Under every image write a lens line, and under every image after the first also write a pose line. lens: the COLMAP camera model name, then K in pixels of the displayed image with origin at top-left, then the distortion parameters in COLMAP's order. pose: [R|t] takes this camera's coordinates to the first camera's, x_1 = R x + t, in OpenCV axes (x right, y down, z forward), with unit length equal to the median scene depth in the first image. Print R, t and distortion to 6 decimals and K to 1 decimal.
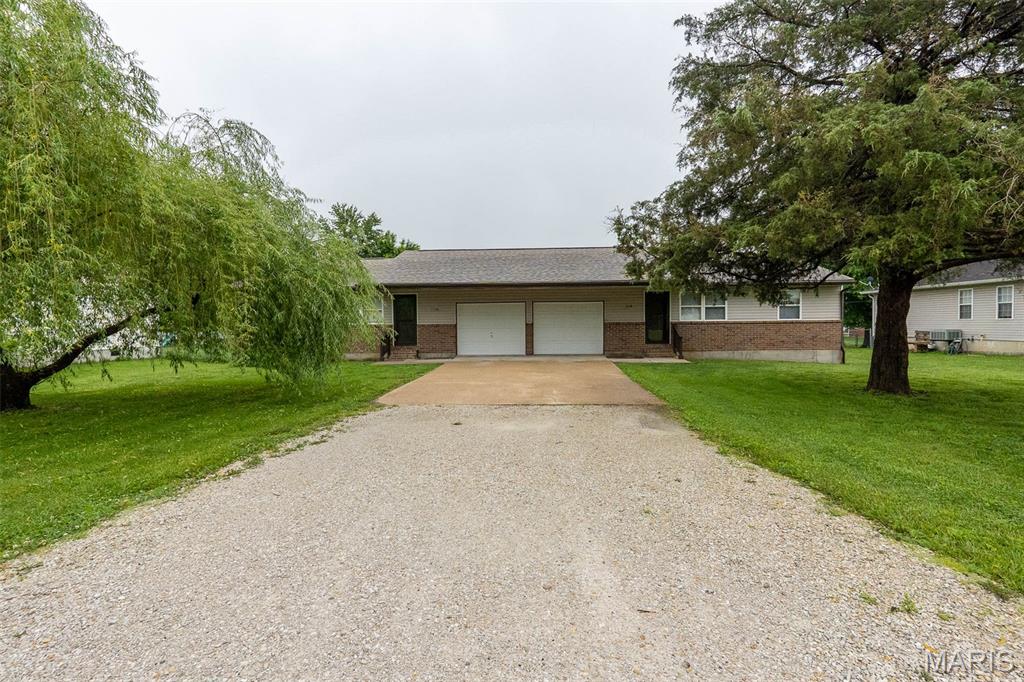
lens RADIAL K [[472.8, 0, 510.1], [0, 472.8, 340.9], [0, 0, 1]] dist [-0.005606, 0.001069]
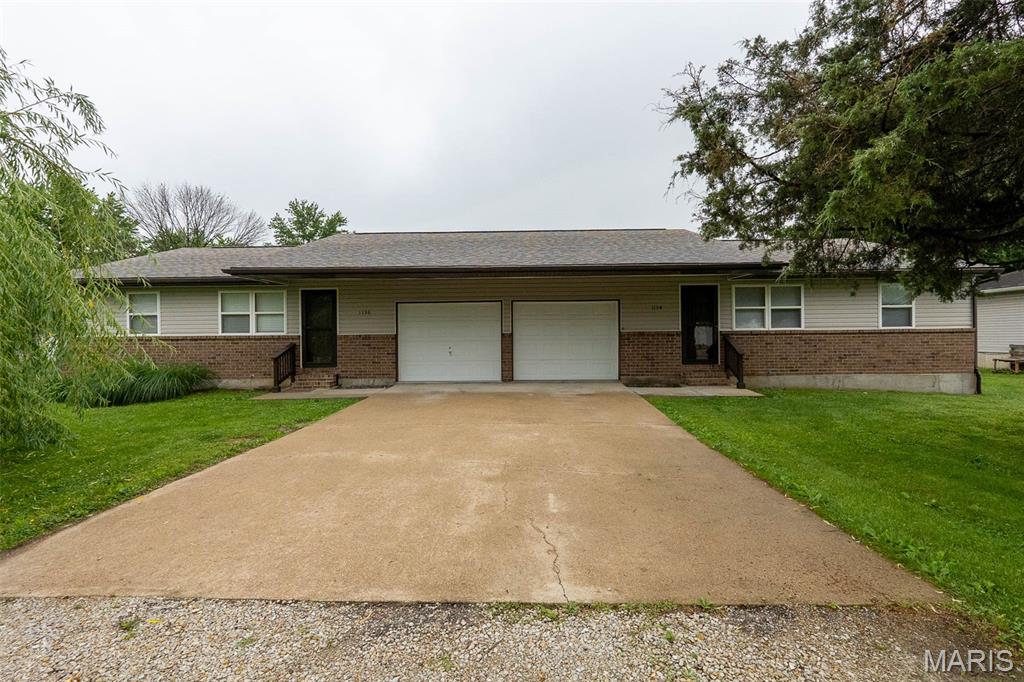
lens RADIAL K [[523.5, 0, 506.1], [0, 523.5, 338.7], [0, 0, 1]] dist [-0.013166, -0.001786]
pose [[0.999704, 0.000222, 0.024325, 0.022075], [0.000583, 0.999451, -0.033117, -0.005823], [-0.024319, 0.033121, 0.999155, 0.273986]]
